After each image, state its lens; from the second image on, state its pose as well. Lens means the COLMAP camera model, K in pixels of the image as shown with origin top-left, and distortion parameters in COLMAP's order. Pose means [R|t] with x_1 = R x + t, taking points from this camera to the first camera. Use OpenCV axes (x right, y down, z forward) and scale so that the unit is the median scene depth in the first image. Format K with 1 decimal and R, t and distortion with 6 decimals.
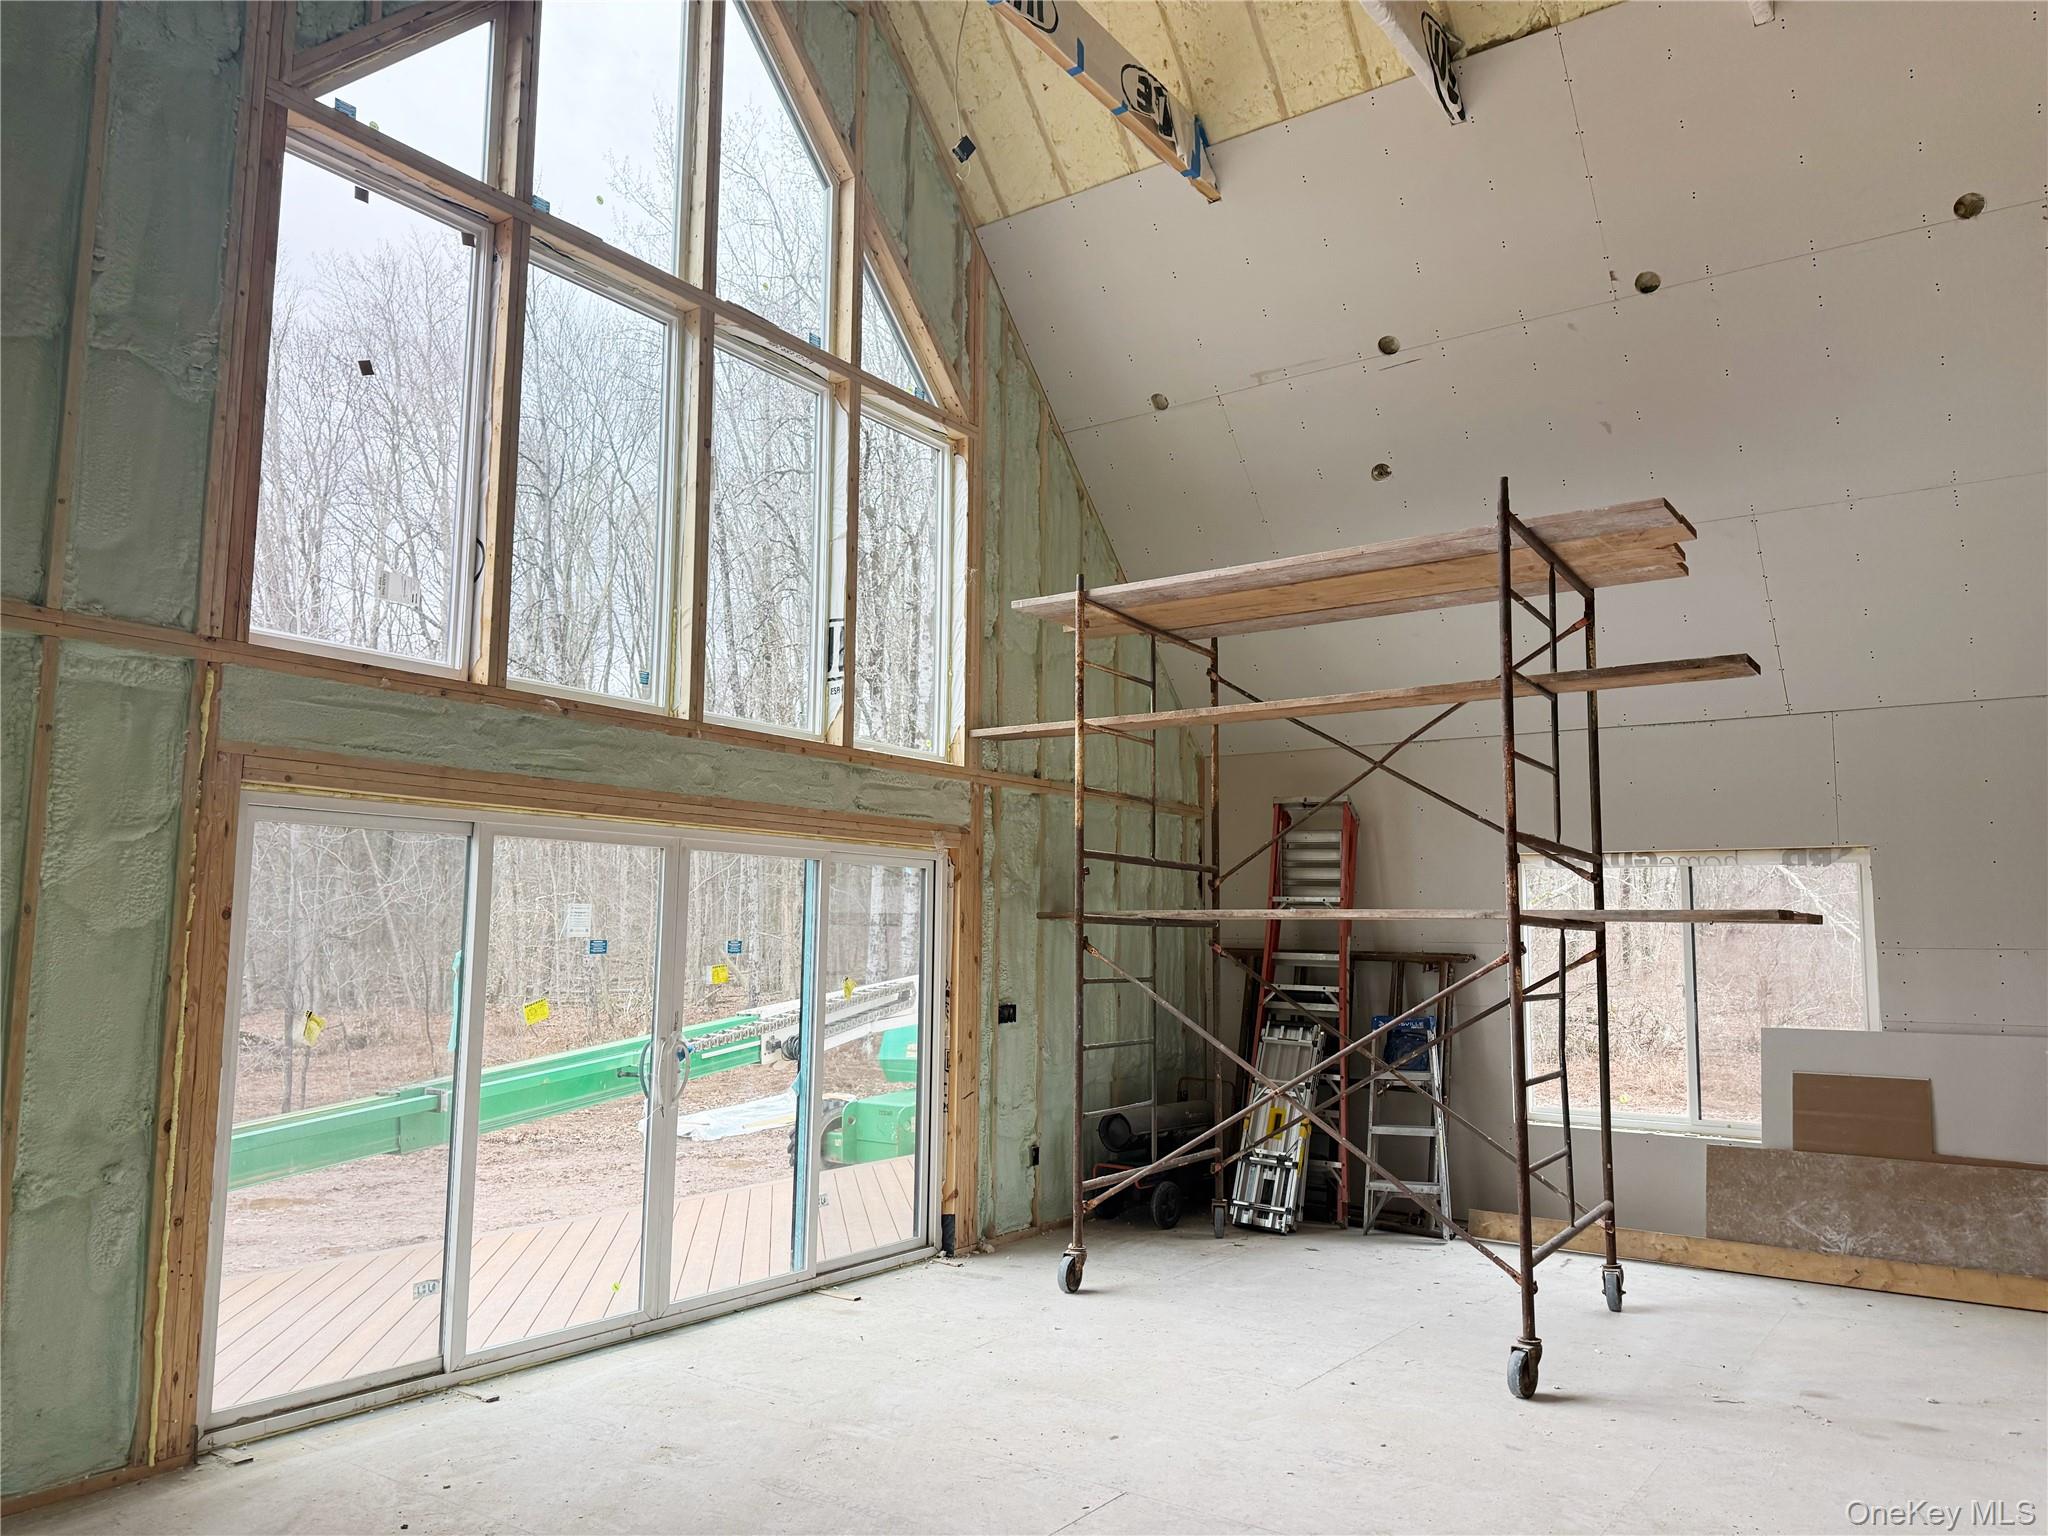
lens RADIAL K [[1454.5, 0, 1037.5], [0, 1454.5, 782.2], [0, 0, 1]] dist [0.067153, -0.074186]
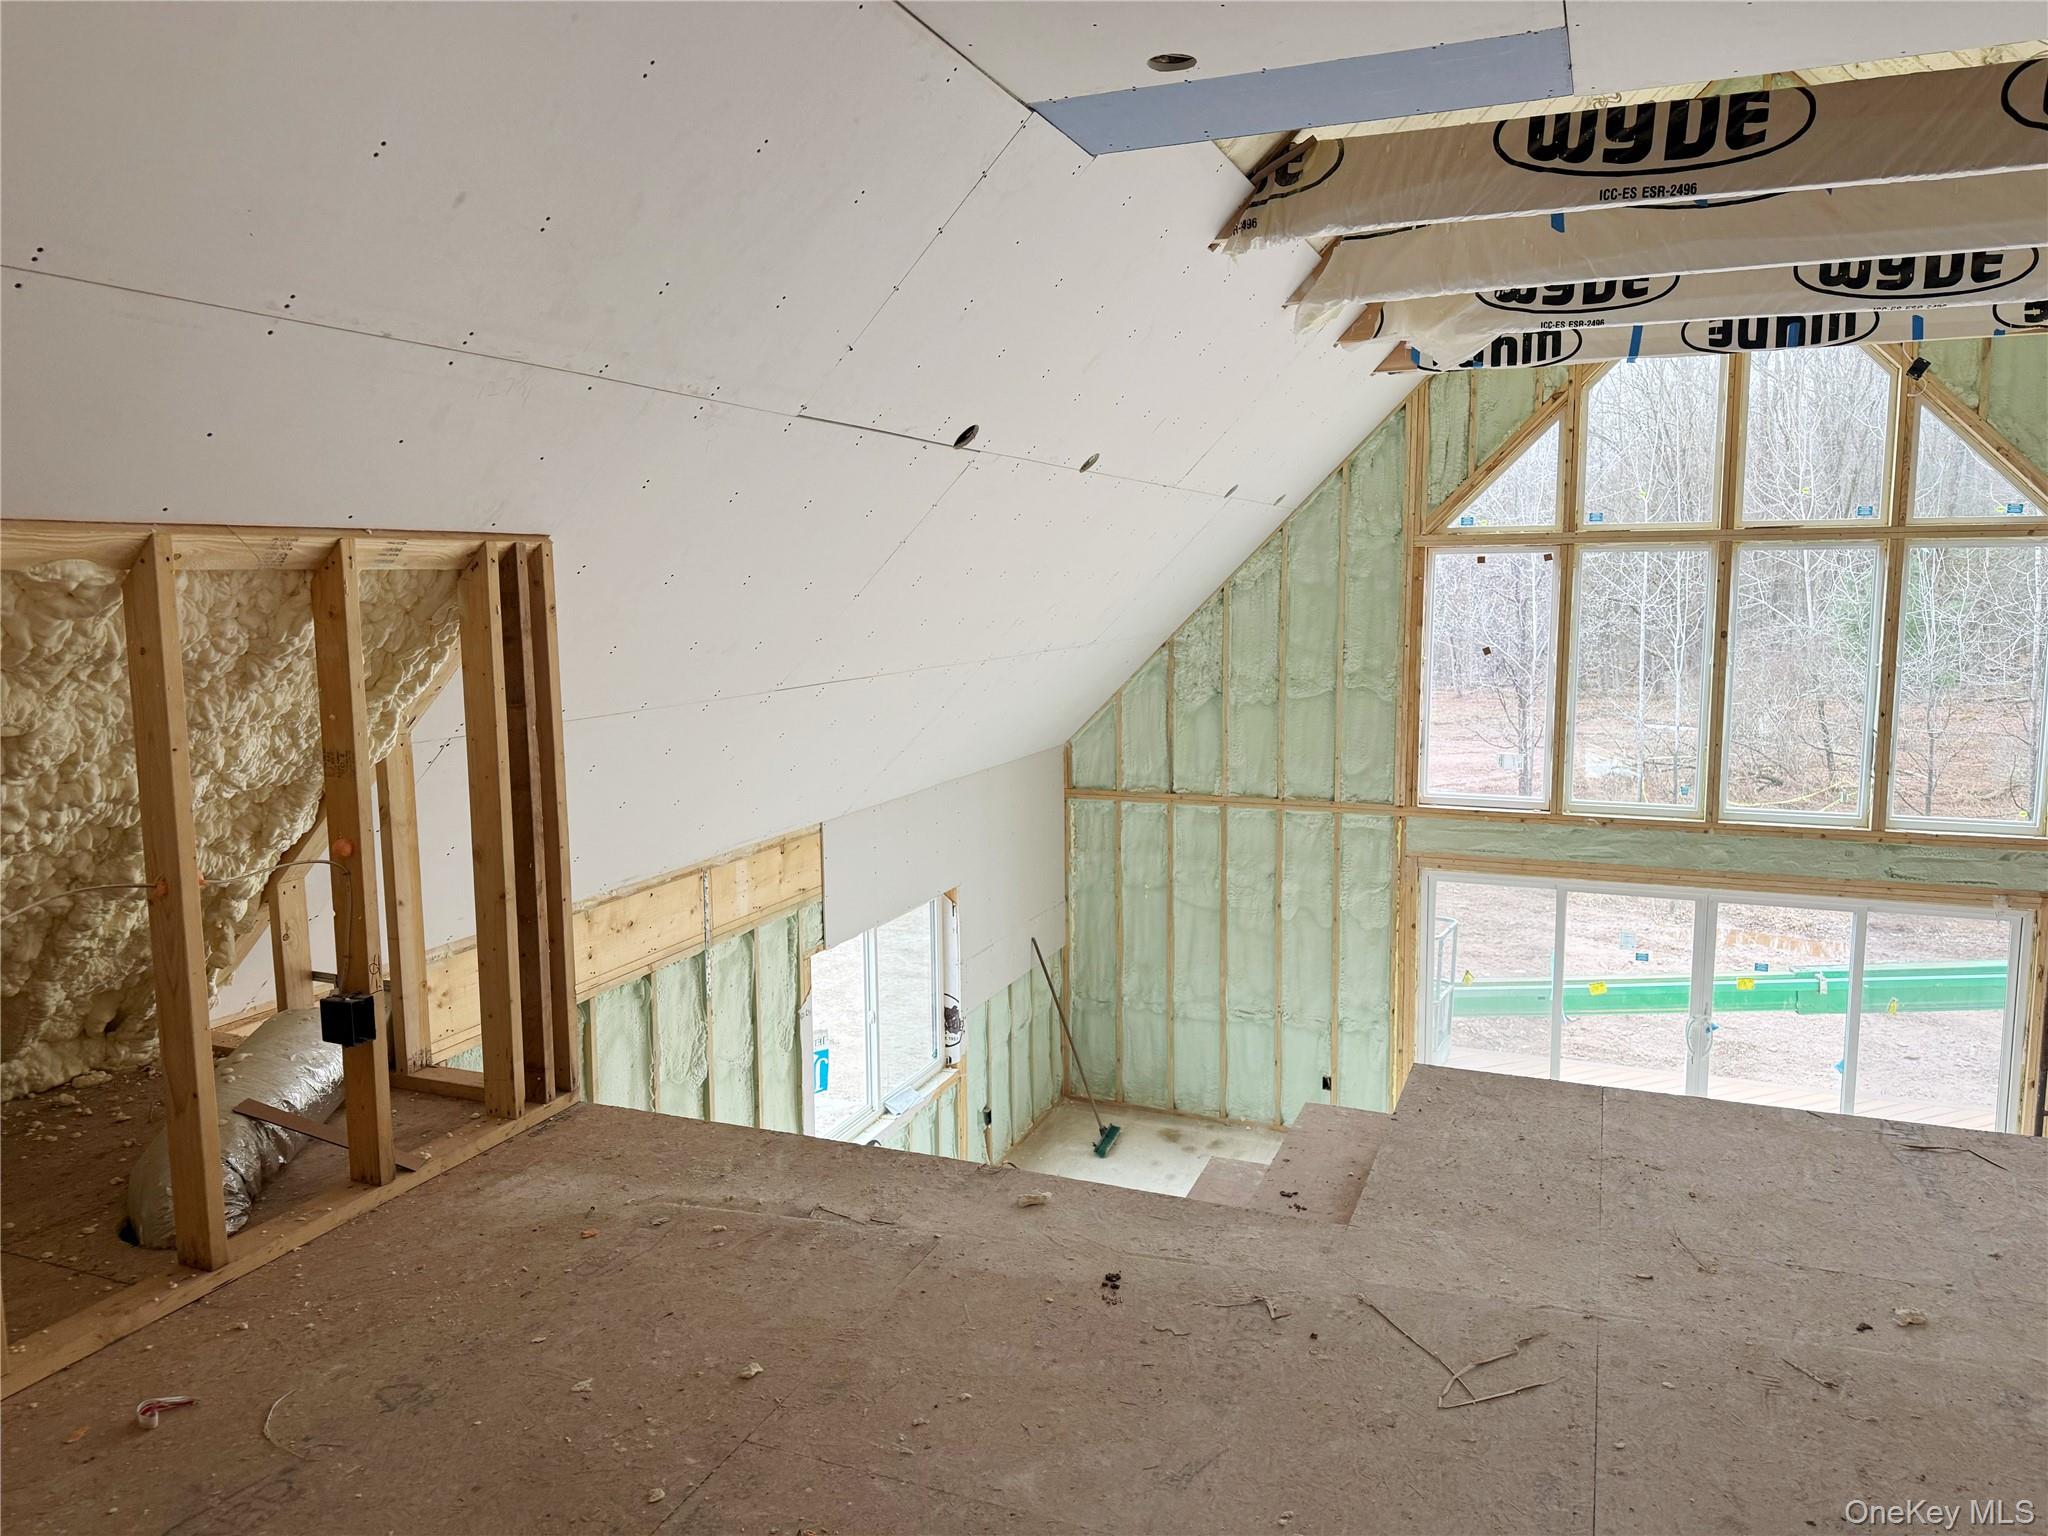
lens RADIAL K [[1439.6, 0, 1028.8], [0, 1439.6, 758.8], [0, 0, 1]] dist [0.106141, -0.115432]
pose [[0.236214, 0.109756, -0.965483, 0.984030], [0.120270, 0.982658, 0.141134, -0.375901], [0.964229, -0.149457, 0.218917, -0.017235]]
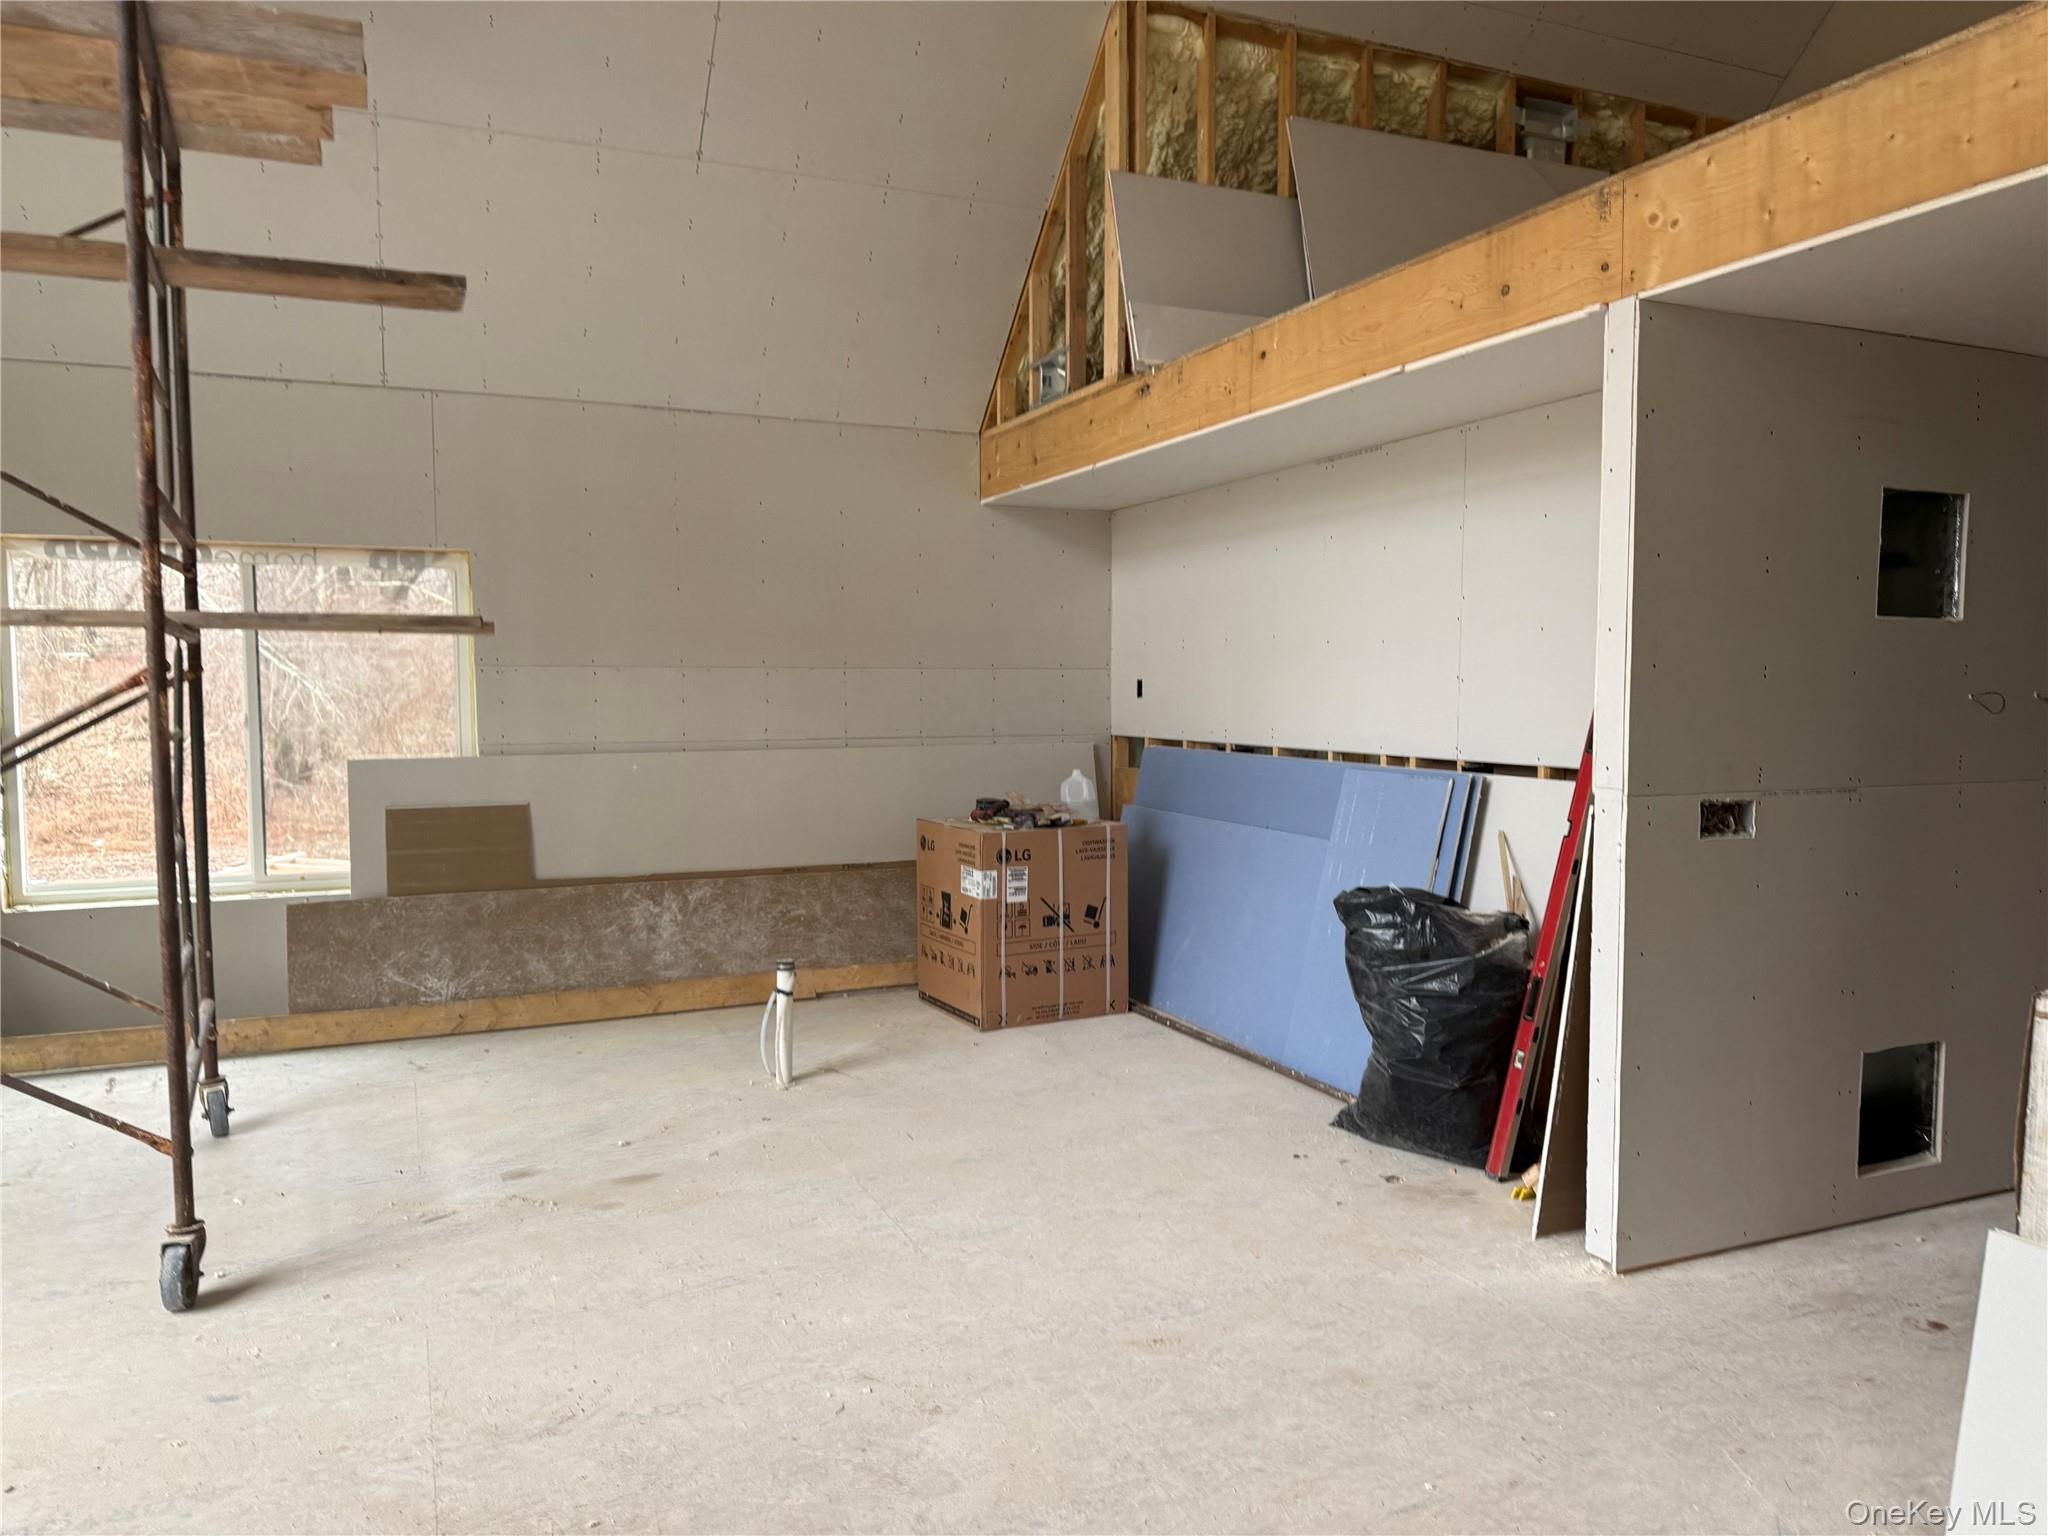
lens RADIAL K [[1454.5, 0, 1037.5], [0, 1454.5, 782.2], [0, 0, 1]] dist [0.067153, -0.074186]
pose [[0.520394, -0.072334, 0.850857, -0.026550], [-0.086122, 0.986880, 0.136571, 0.033713], [-0.849572, -0.144349, 0.507337, 0.266035]]
